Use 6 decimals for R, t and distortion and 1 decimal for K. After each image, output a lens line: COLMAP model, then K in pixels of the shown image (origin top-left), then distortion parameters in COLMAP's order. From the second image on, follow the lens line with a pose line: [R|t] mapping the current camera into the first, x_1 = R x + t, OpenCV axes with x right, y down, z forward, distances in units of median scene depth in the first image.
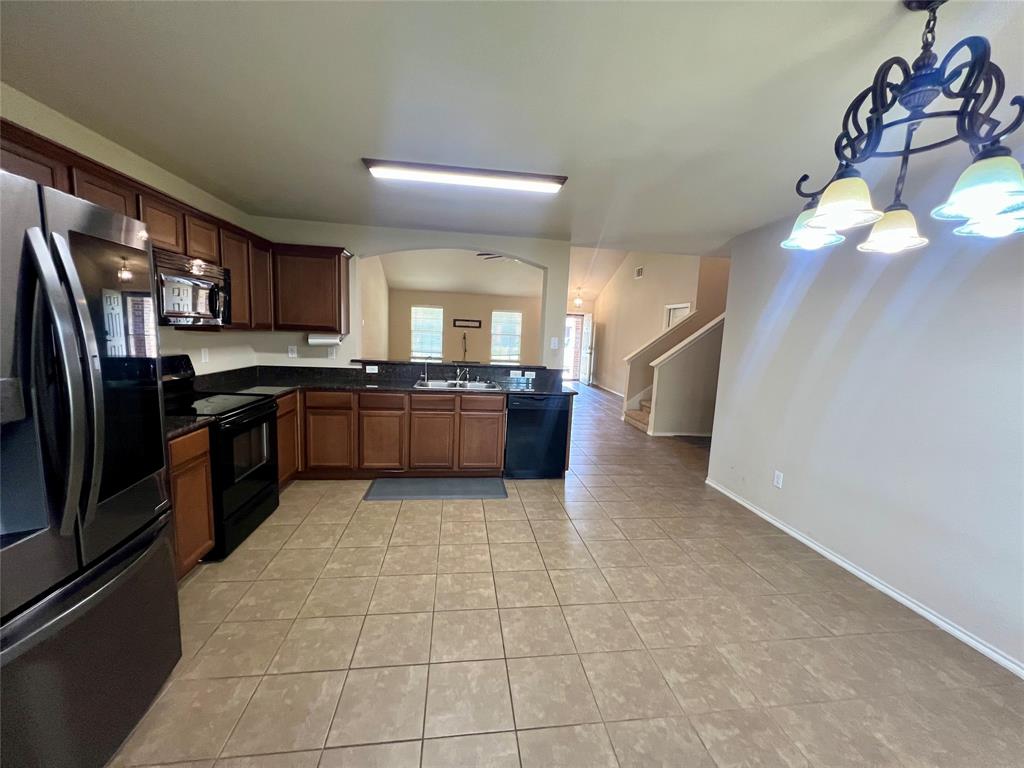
lens RADIAL K [[412.0, 0, 514.6], [0, 412.0, 382.8], [0, 0, 1]] dist [-0.001968, -0.000150]
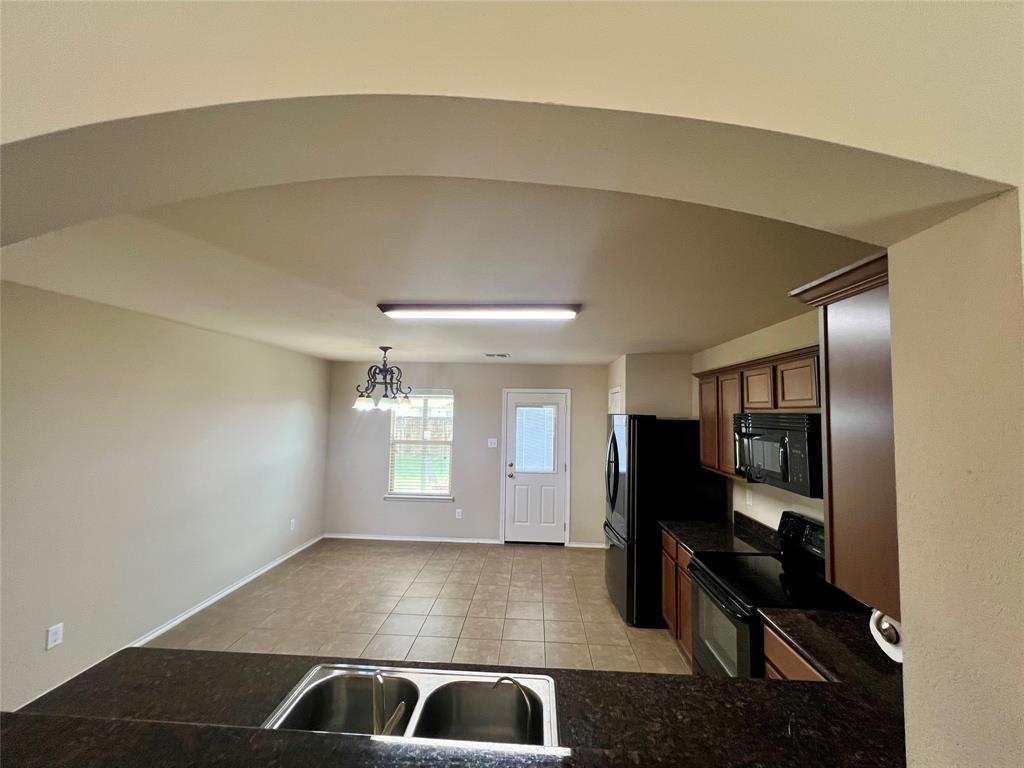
lens RADIAL K [[412.0, 0, 505.2], [0, 412.0, 386.1], [0, 0, 1]] dist [-0.001968, -0.000150]
pose [[-0.973068, -0.047939, 0.225479, -0.072695], [-0.030188, 0.996214, 0.081525, -0.071129], [-0.228533, 0.072522, -0.970831, 0.342183]]
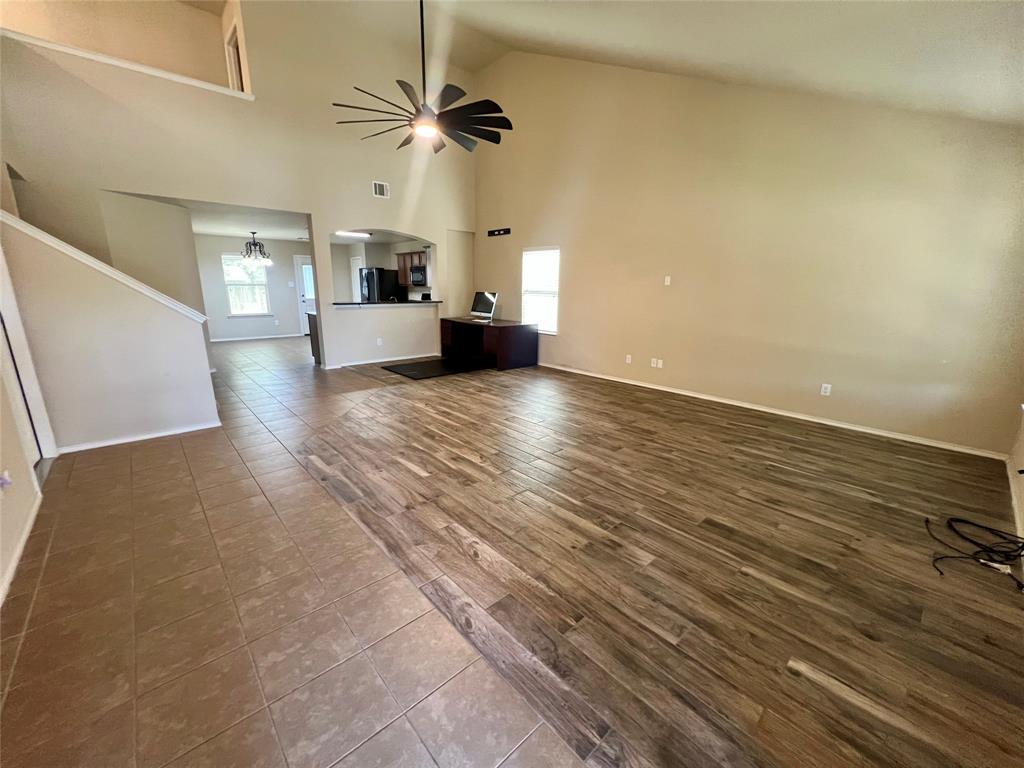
lens RADIAL K [[412.0, 0, 508.0], [0, 412.0, 381.5], [0, 0, 1]] dist [-0.001968, -0.000150]
pose [[-0.835288, 0.069633, -0.545386, 0.152353], [-0.123643, 0.942750, 0.309733, -0.103221], [0.535730, 0.326149, -0.778858, 0.903950]]
